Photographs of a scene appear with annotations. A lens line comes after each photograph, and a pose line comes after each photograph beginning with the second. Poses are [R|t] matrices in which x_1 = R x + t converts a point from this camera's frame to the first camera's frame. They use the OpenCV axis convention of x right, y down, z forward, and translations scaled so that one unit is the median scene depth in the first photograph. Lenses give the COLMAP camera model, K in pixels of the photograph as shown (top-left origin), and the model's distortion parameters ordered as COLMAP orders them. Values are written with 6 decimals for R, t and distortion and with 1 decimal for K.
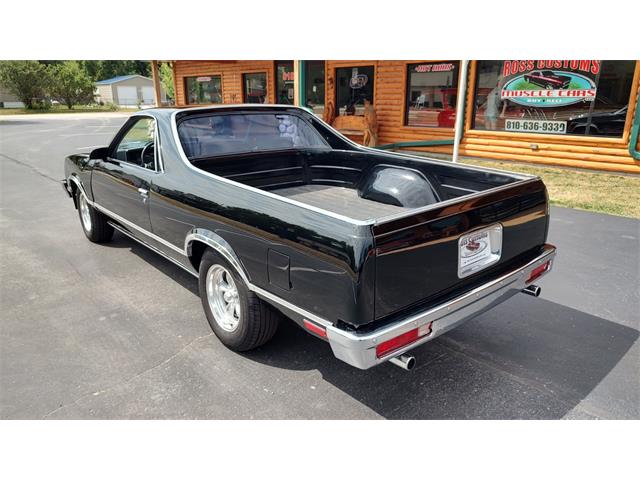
lens RADIAL K [[459.7, 0, 327.4], [0, 459.7, 244.8], [0, 0, 1]] dist [0.020890, -0.024158]
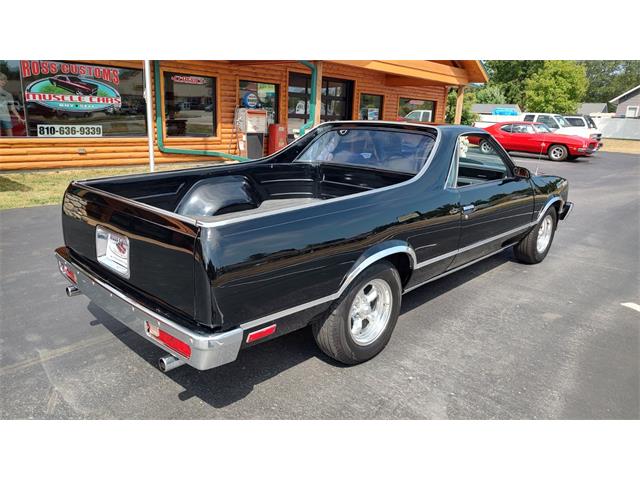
lens RADIAL K [[459.7, 0, 325.5], [0, 459.7, 239.6], [0, 0, 1]] dist [0.020890, -0.024158]
pose [[-0.083869, -0.264391, 0.960762, -0.619054], [0.264105, 0.923781, 0.277269, -0.172015], [-0.960841, 0.276996, -0.007650, 0.546637]]
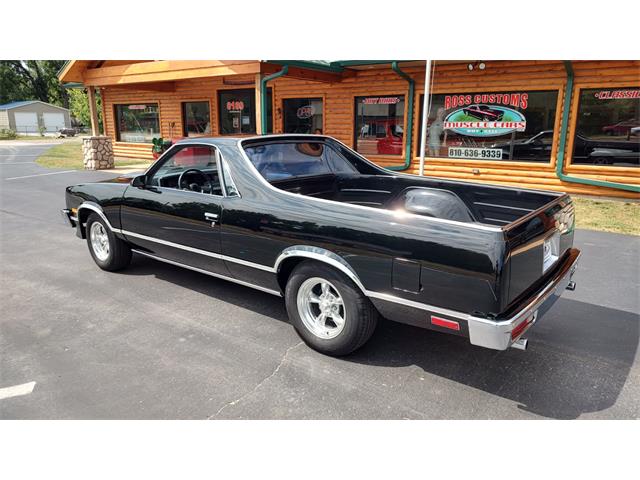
lens RADIAL K [[459.7, 0, 326.2], [0, 459.7, 243.5], [0, 0, 1]] dist [0.020890, -0.024158]
pose [[0.982540, -0.039570, 0.181797, -0.120727], [0.050326, 0.997221, -0.054938, 0.006496], [-0.179118, 0.063128, 0.981800, -0.027403]]
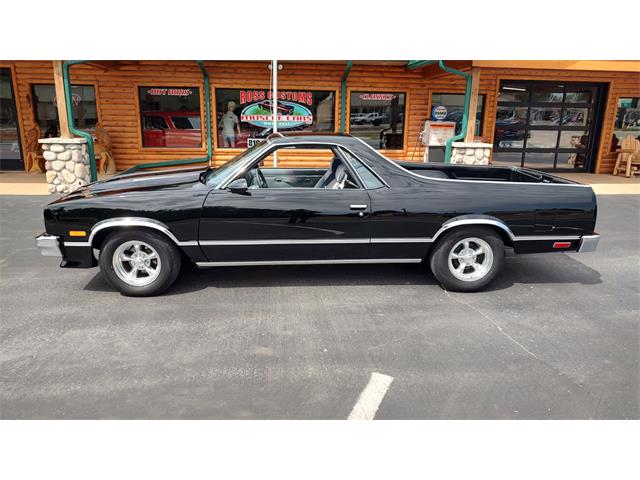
lens RADIAL K [[459.7, 0, 324.0], [0, 459.7, 244.9], [0, 0, 1]] dist [0.020890, -0.024158]
pose [[0.608369, -0.202527, 0.767379, -0.497976], [0.229186, 0.970532, 0.074447, -0.046326], [-0.759843, 0.130581, 0.636858, 0.116365]]
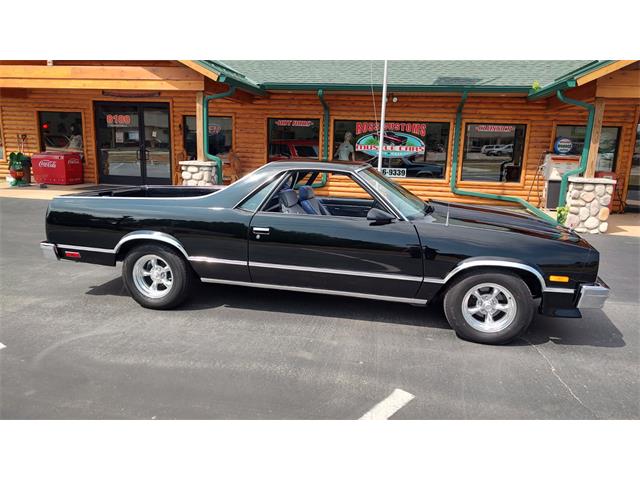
lens RADIAL K [[459.7, 0, 325.0], [0, 459.7, 241.7], [0, 0, 1]] dist [0.020890, -0.024158]
pose [[0.804452, -0.095641, 0.586268, -0.476043], [0.149867, 0.987704, -0.044511, -0.026439], [-0.574802, 0.123669, 0.808894, 0.055653]]
